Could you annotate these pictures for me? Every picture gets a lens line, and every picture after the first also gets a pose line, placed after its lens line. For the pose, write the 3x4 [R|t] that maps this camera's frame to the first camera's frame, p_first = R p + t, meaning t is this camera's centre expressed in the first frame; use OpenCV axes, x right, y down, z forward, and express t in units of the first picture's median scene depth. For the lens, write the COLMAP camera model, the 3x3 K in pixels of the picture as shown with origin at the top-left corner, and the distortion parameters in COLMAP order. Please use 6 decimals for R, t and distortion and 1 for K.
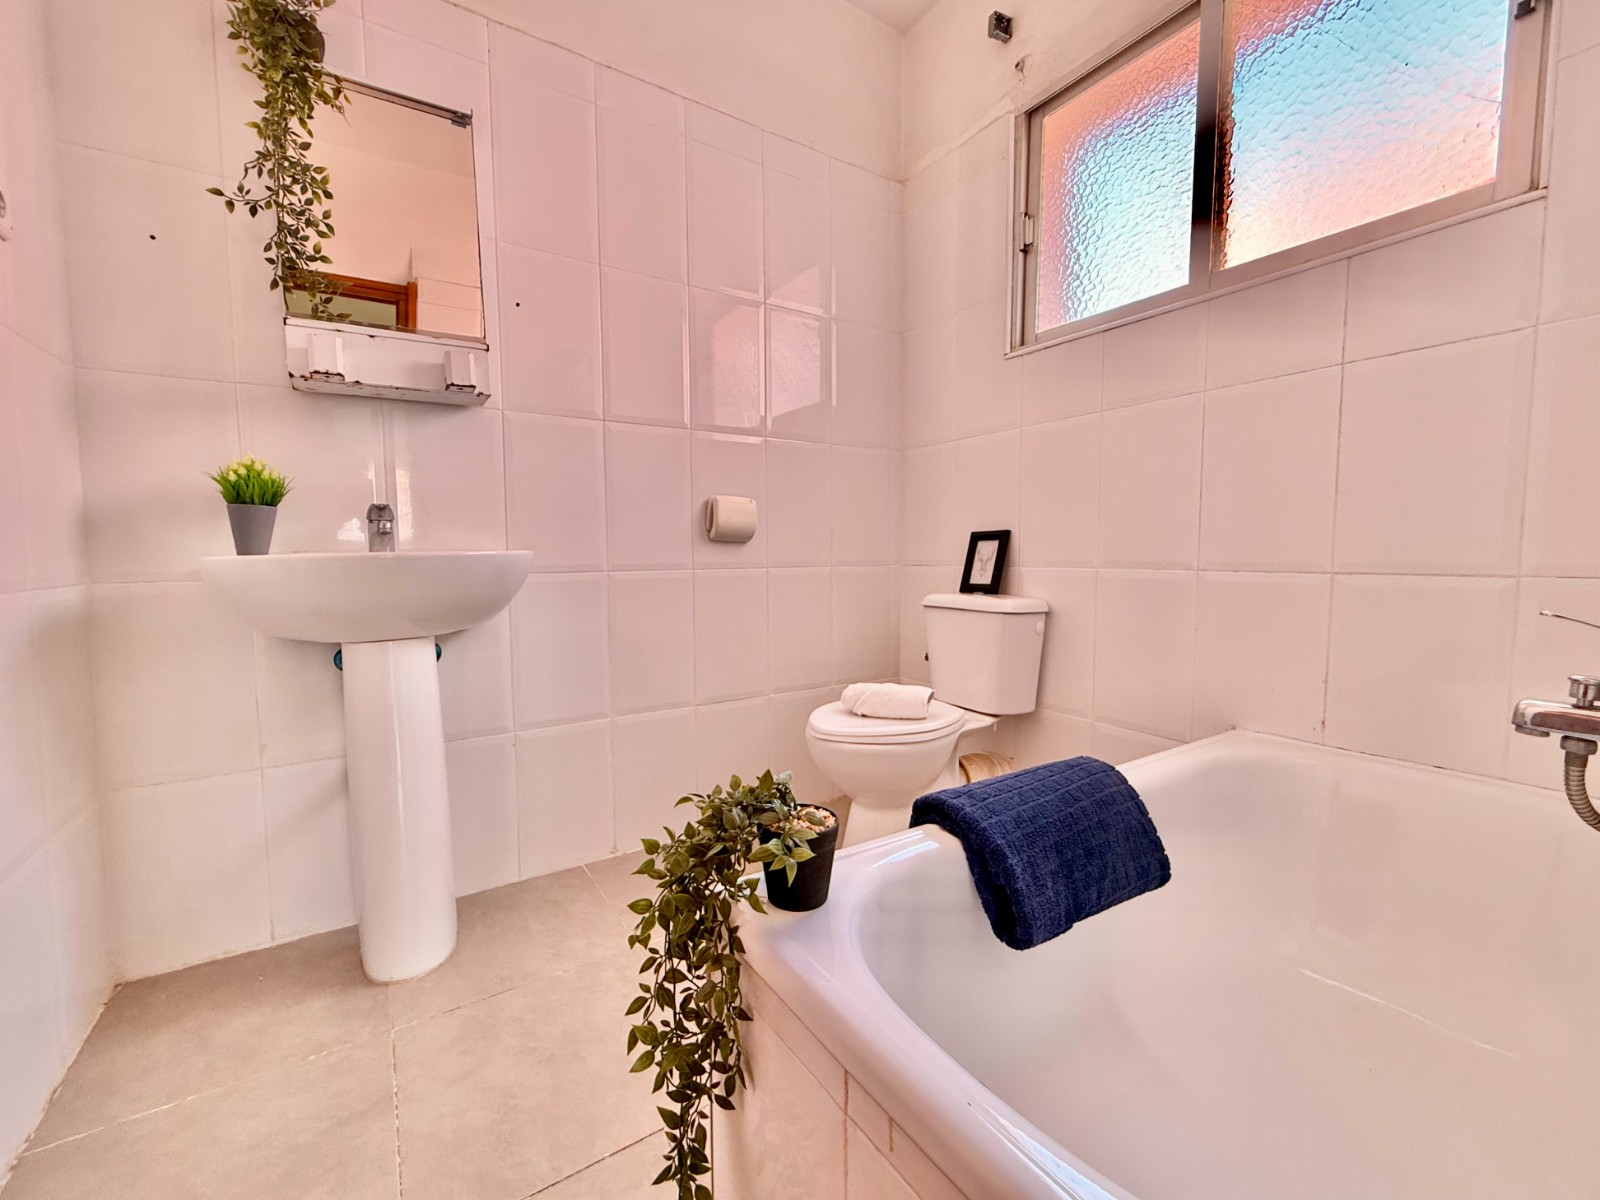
lens RADIAL K [[669.8, 0, 778.9], [0, 669.8, 601.5], [0, 0, 1]] dist [-0.001403, 0.000041]
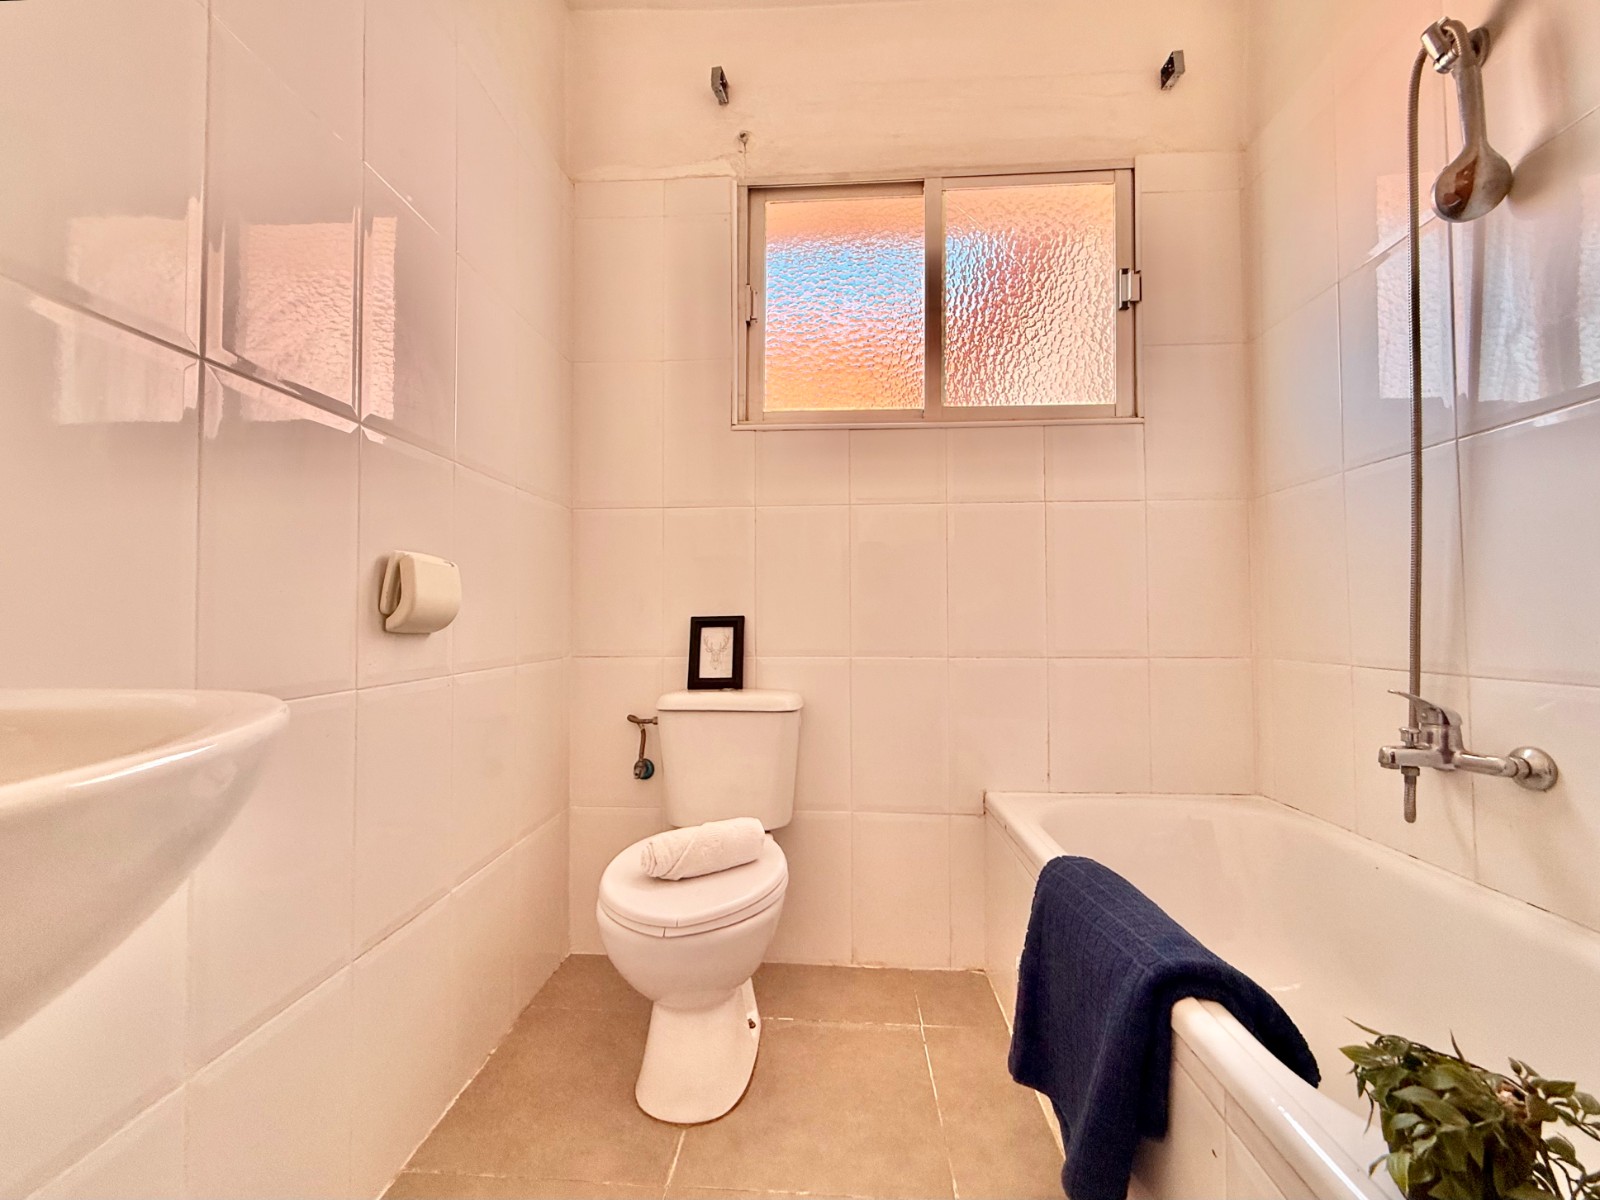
lens RADIAL K [[674.3, 0, 800.0], [0, 674.3, 600.0], [0, 0, 1]] dist [-0.001144, -0.000078]
pose [[0.578017, 0.024930, 0.815644, -0.360564], [0.059484, 0.995587, -0.072584, -0.059539], [-0.813854, 0.090472, 0.573984, 0.426239]]
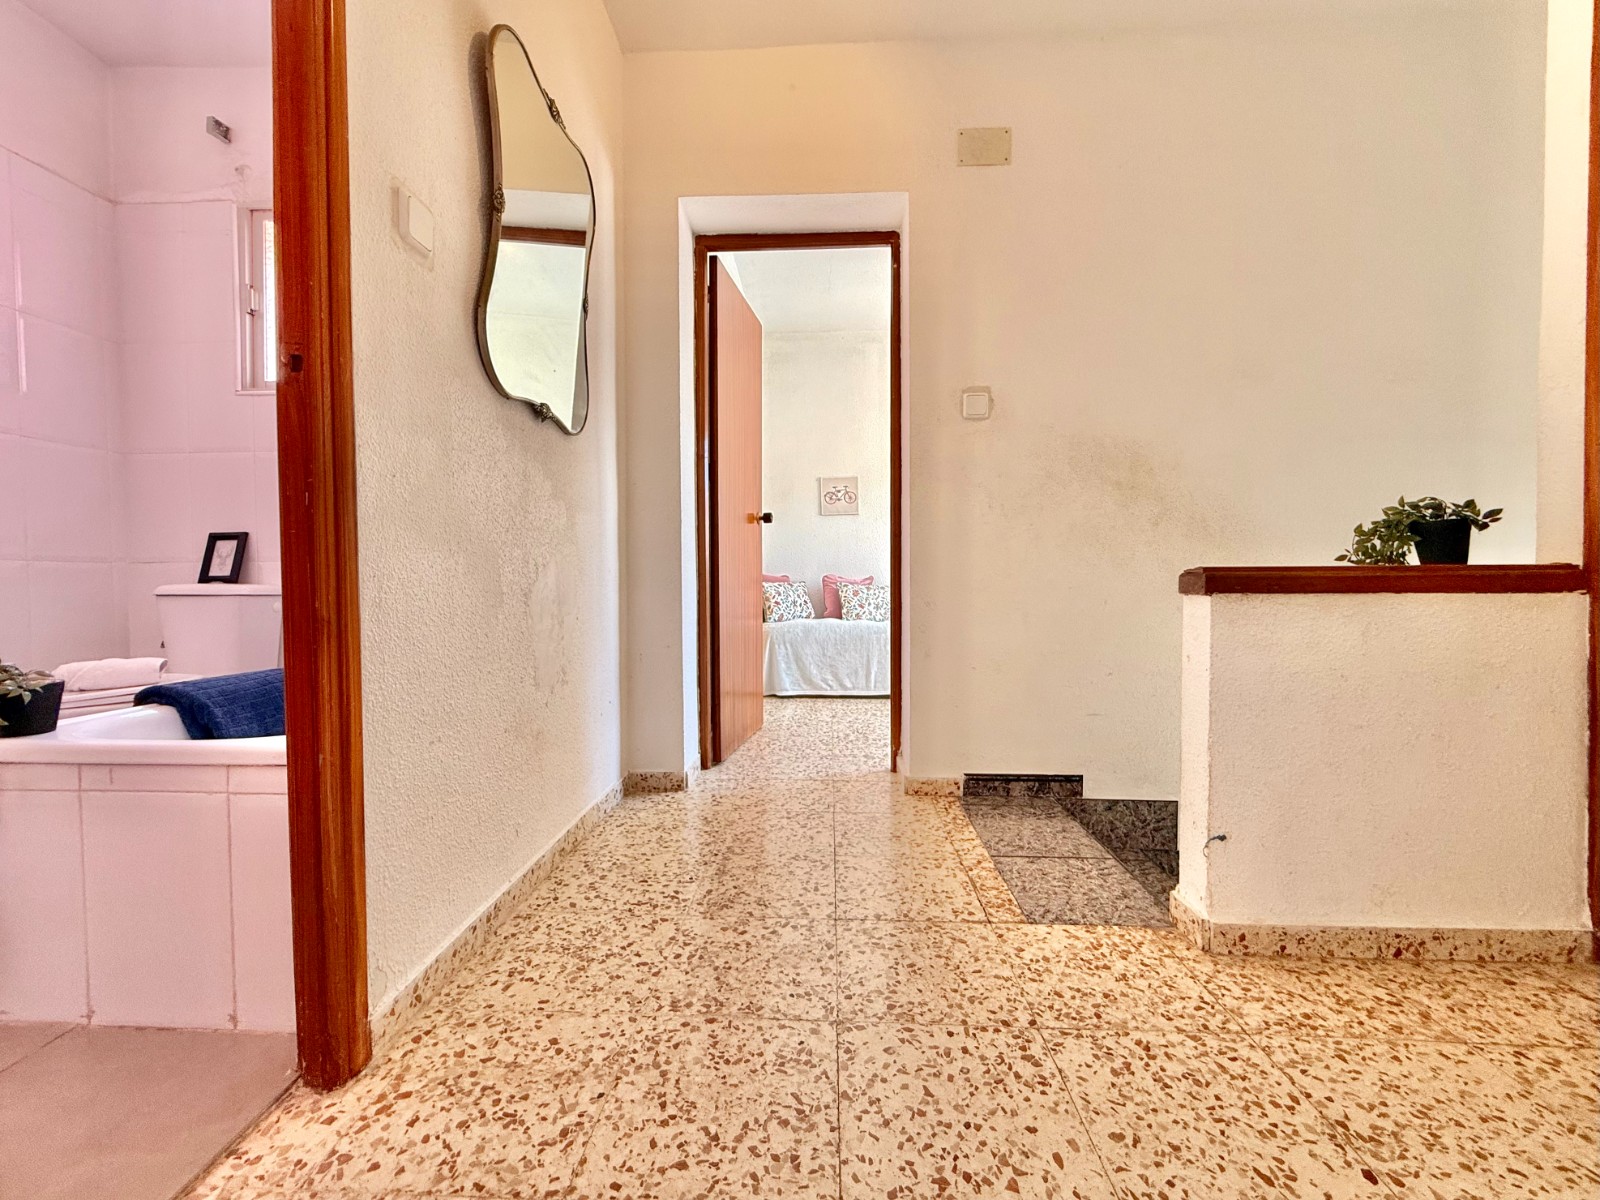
lens RADIAL K [[656.5, 0, 800.0], [0, 656.5, 600.0], [0, 0, 1]] dist [-0.000157, -0.000020]
pose [[0.568118, -0.021054, 0.822678, -0.079153], [0.057494, 0.998246, -0.014156, 0.097027], [-0.820937, 0.055341, 0.568331, -0.537450]]
